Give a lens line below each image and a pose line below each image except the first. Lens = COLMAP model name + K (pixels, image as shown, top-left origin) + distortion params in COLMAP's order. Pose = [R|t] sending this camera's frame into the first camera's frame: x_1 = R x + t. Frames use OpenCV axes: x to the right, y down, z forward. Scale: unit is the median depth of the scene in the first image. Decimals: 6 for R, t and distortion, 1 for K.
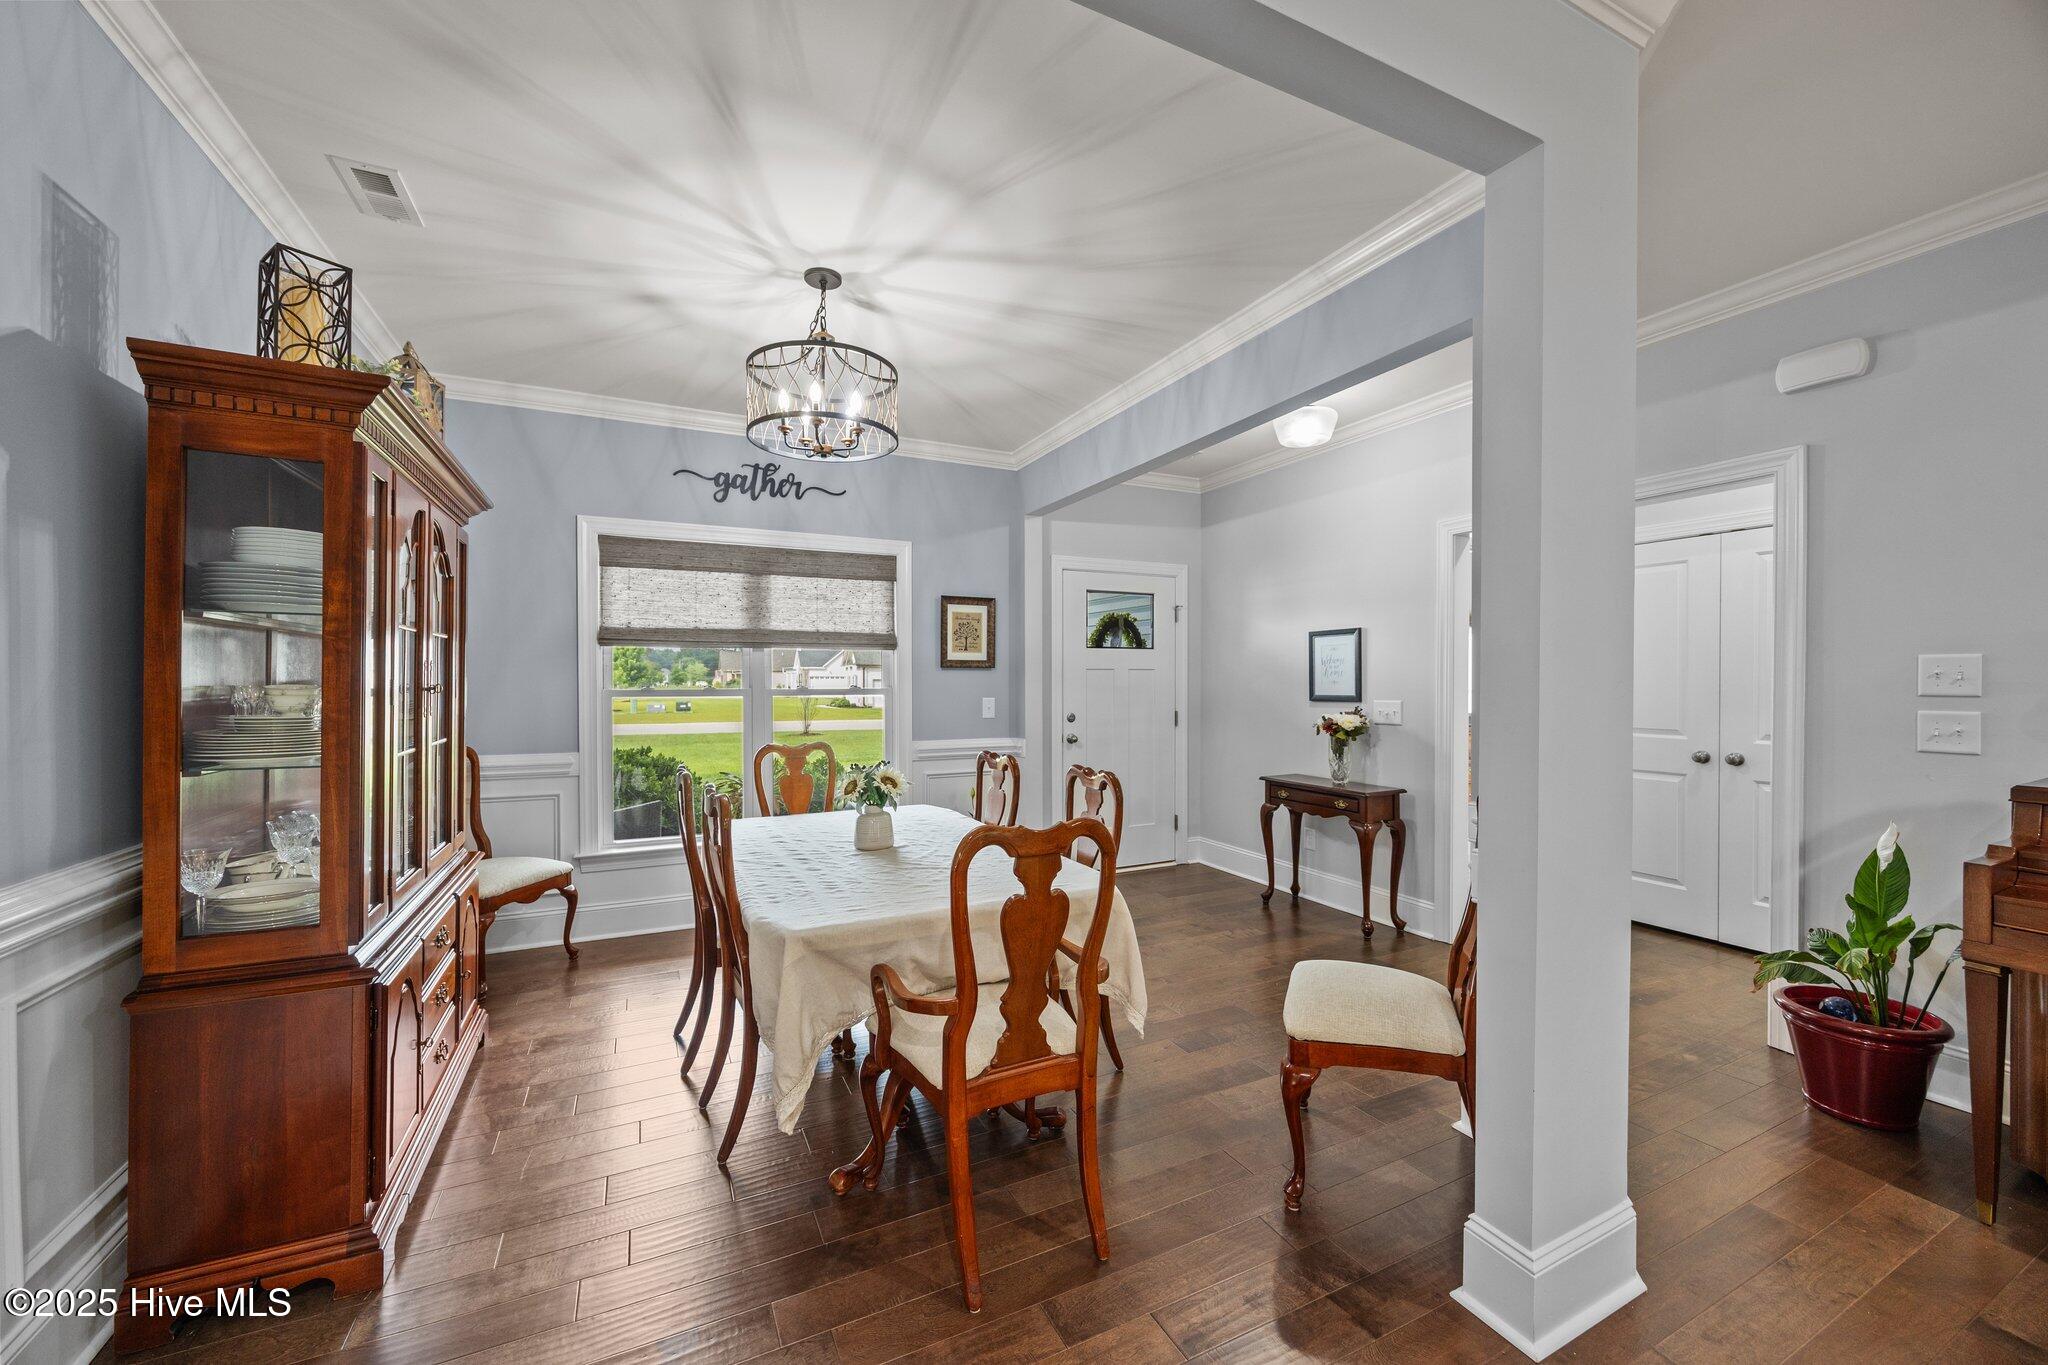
lens RADIAL K [[786.7, 0, 1026.2], [0, 786.7, 674.0], [0, 0, 1]] dist [-0.000241, -0.000093]
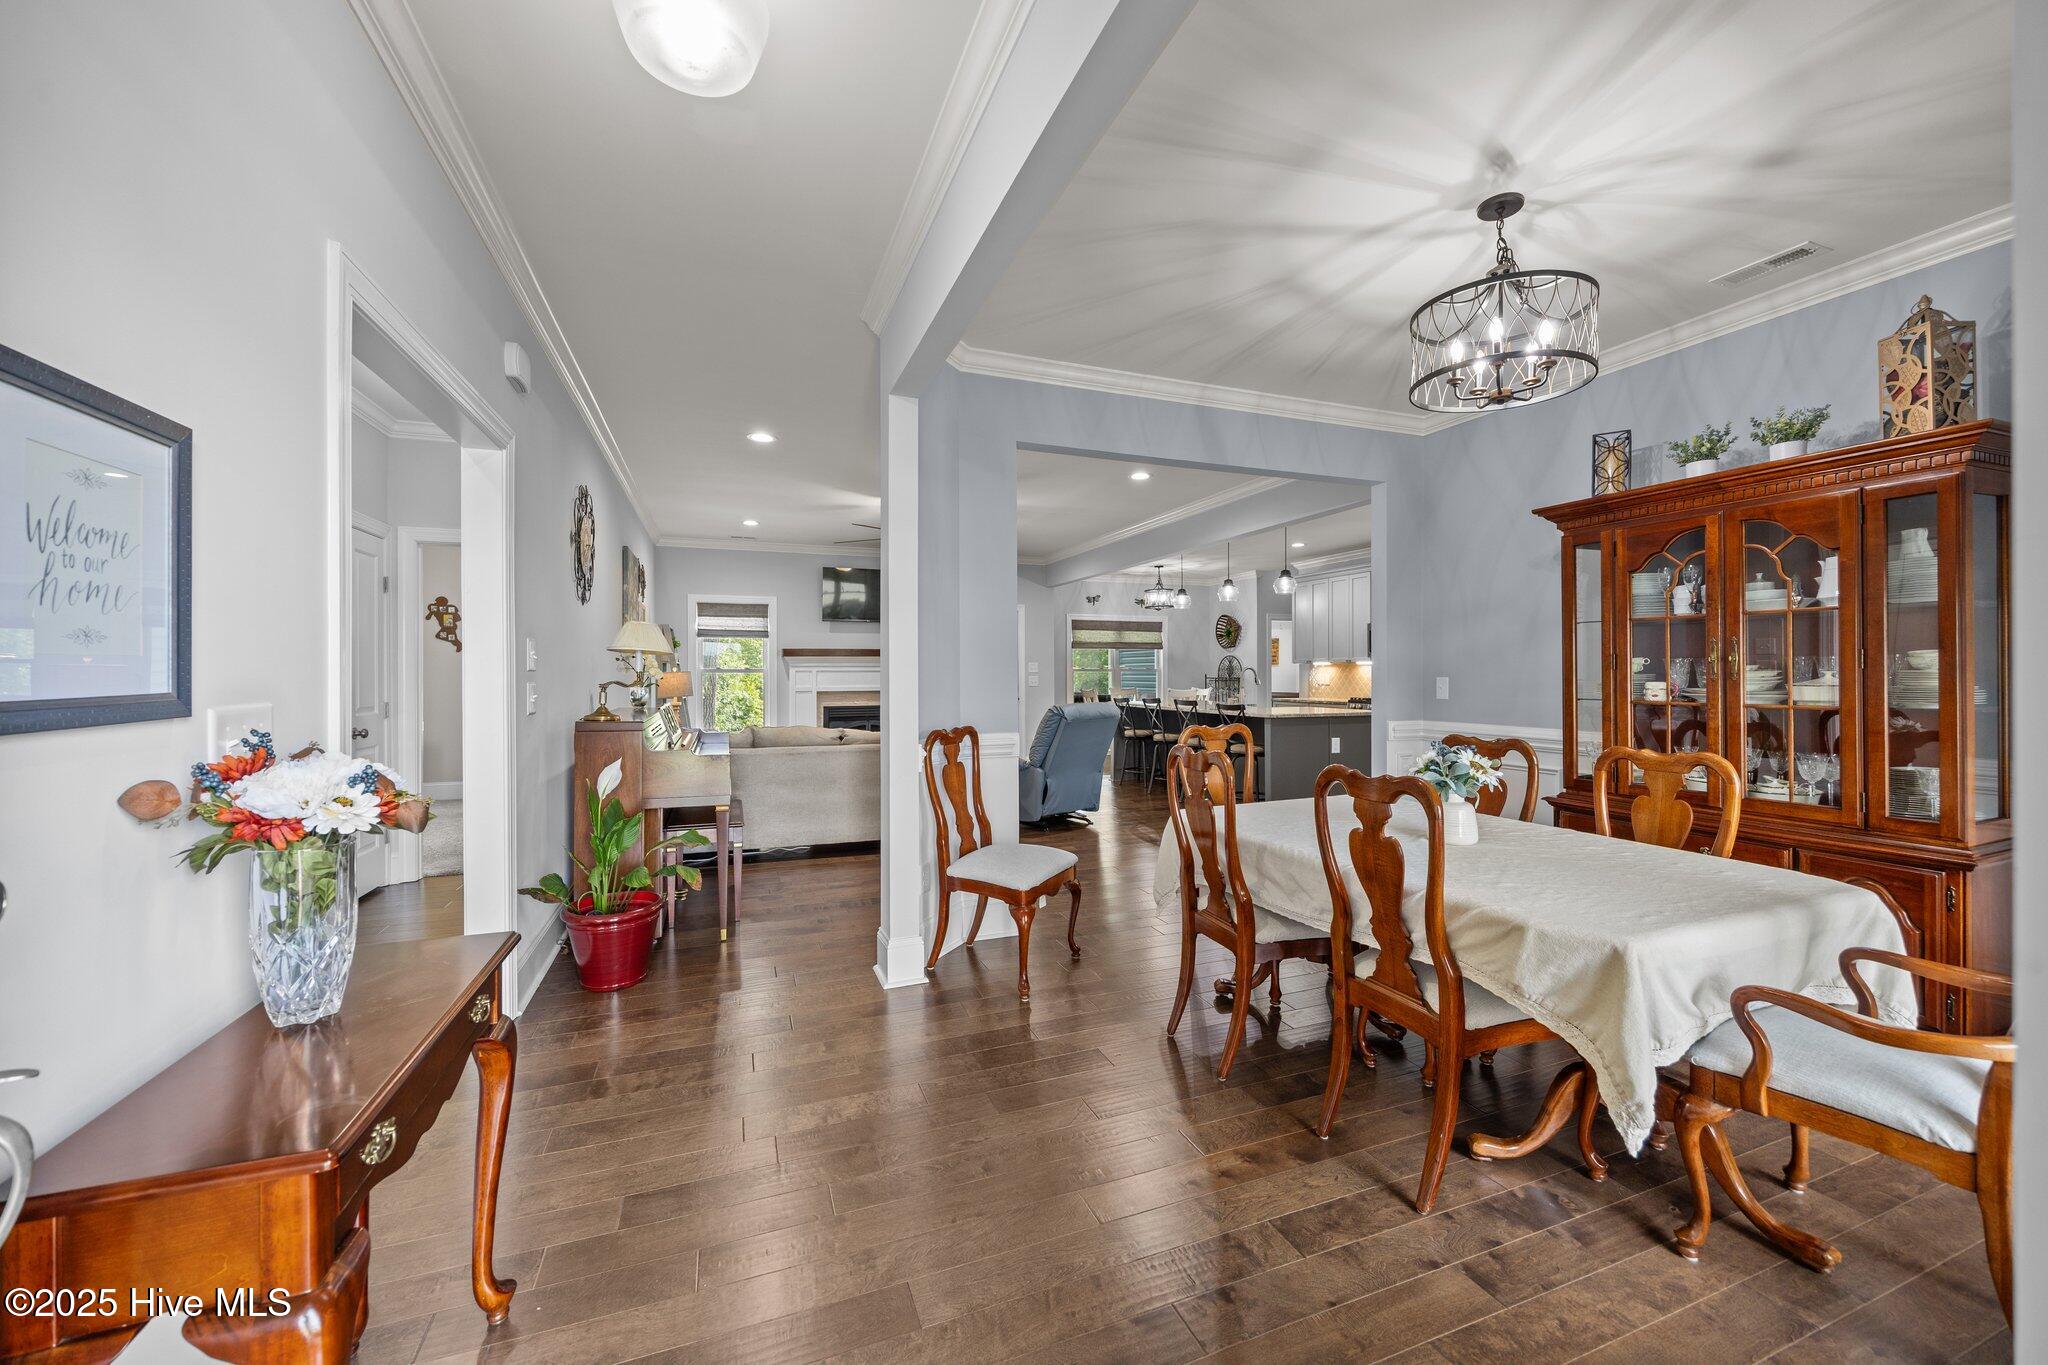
lens RADIAL K [[786.7, 0, 1026.2], [0, 786.7, 674.0], [0, 0, 1]] dist [-0.000241, -0.000093]
pose [[-0.995589, 0.001705, 0.093810, 0.202599], [0.002019, 0.999993, 0.003253, 0.033217], [-0.093803, 0.003428, -0.995585, 1.961217]]
